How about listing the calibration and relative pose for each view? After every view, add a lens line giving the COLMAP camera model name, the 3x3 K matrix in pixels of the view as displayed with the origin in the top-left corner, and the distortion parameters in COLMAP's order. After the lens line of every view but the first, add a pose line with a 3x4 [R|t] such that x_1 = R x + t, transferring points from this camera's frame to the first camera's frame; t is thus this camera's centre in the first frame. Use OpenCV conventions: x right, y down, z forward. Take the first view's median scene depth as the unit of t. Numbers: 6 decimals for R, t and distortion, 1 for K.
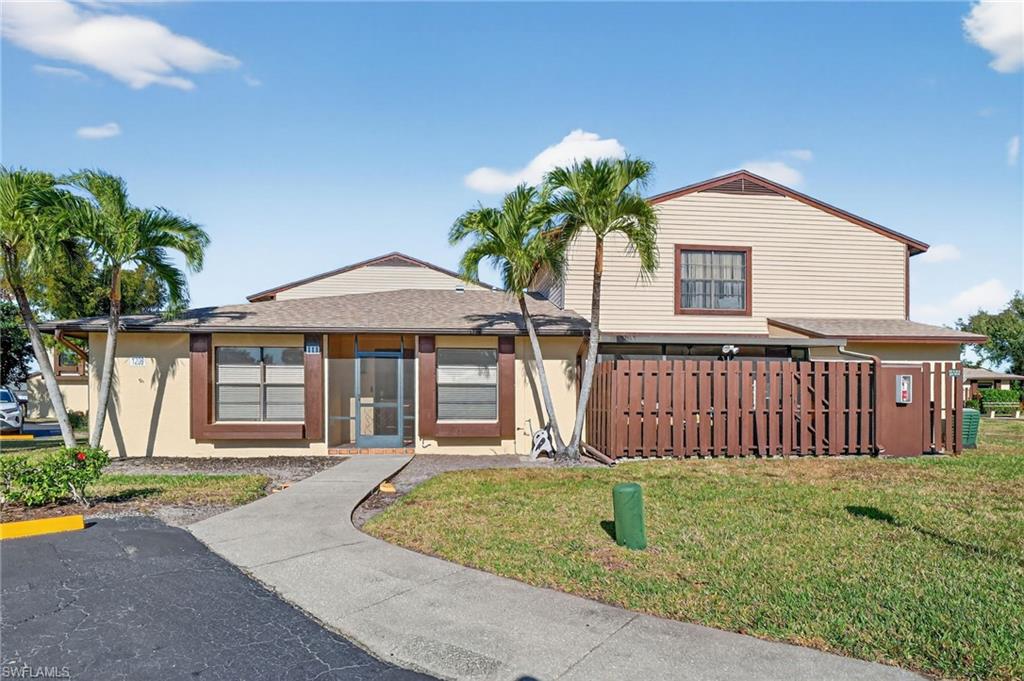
lens RADIAL K [[525.3, 0, 514.1], [0, 525.3, 393.3], [0, 0, 1]] dist [-0.020076, 0.000507]
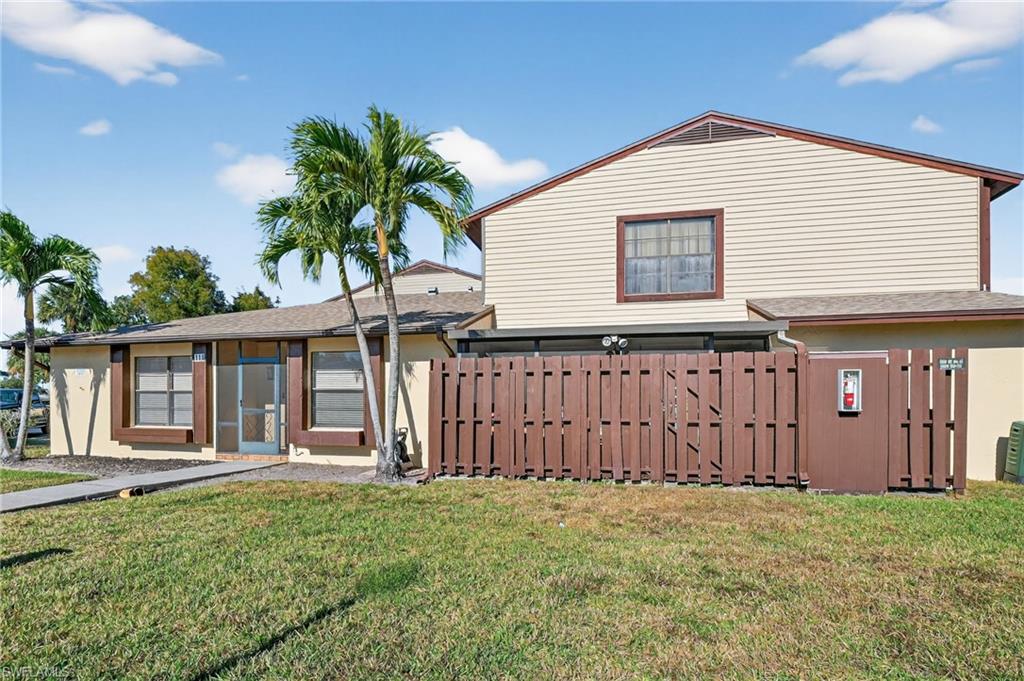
lens RADIAL K [[540.0, 0, 496.1], [0, 540.0, 398.7], [0, 0, 1]] dist [-0.021008, -0.000460]
pose [[0.942891, -0.003149, -0.333086, 0.506408], [-0.000100, 0.999953, -0.009735, 0.008388], [0.333101, 0.009212, 0.942846, 0.187331]]
